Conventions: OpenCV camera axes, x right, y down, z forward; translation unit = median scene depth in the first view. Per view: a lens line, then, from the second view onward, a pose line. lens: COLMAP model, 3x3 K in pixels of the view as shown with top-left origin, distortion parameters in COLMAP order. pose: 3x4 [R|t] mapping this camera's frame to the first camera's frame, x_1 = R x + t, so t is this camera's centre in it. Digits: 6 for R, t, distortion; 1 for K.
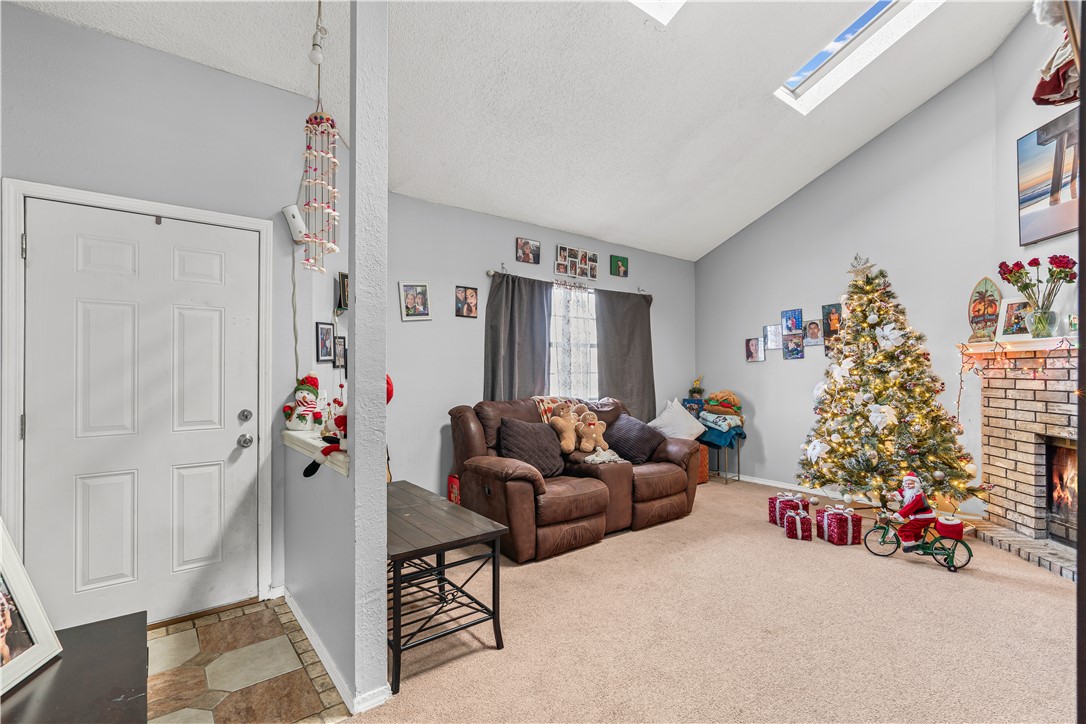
lens RADIAL K [[497.0, 0, 545.5], [0, 497.0, 361.7], [0, 0, 1]] dist [-0.002652, 0.002516]
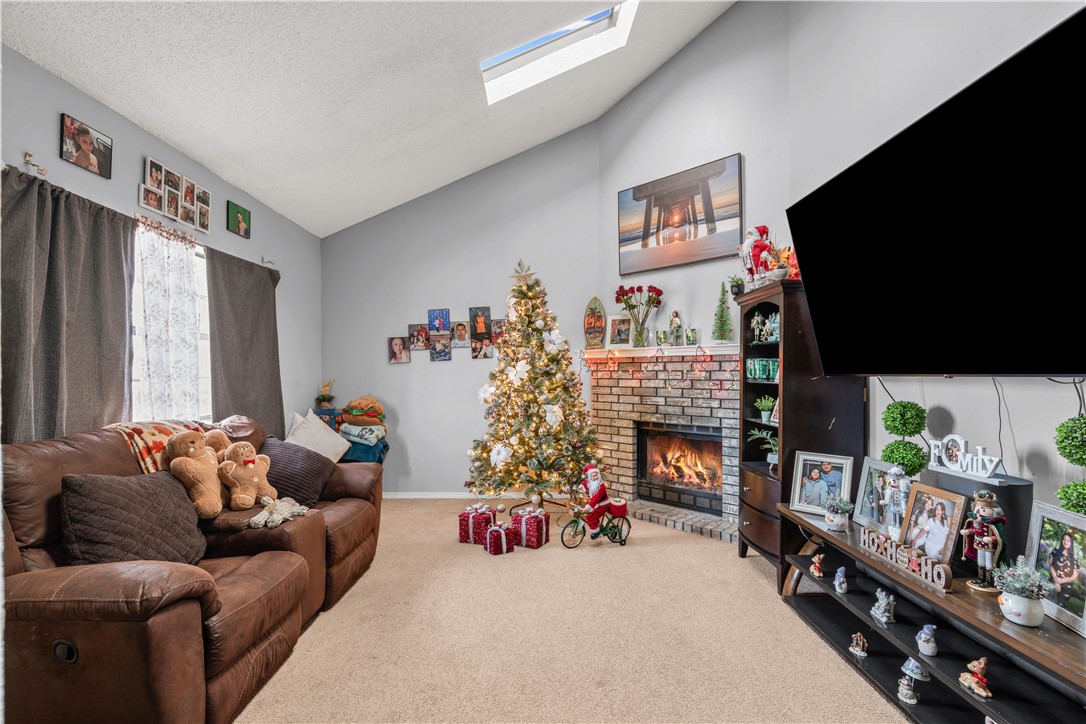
lens RADIAL K [[497.0, 0, 543.9], [0, 497.0, 368.8], [0, 0, 1]] dist [-0.002652, 0.002516]
pose [[0.623851, 0.001595, 0.781542, -0.161281], [-0.009590, 0.999938, 0.005615, 0.003206], [-0.781485, -0.010997, 0.623828, 0.330666]]
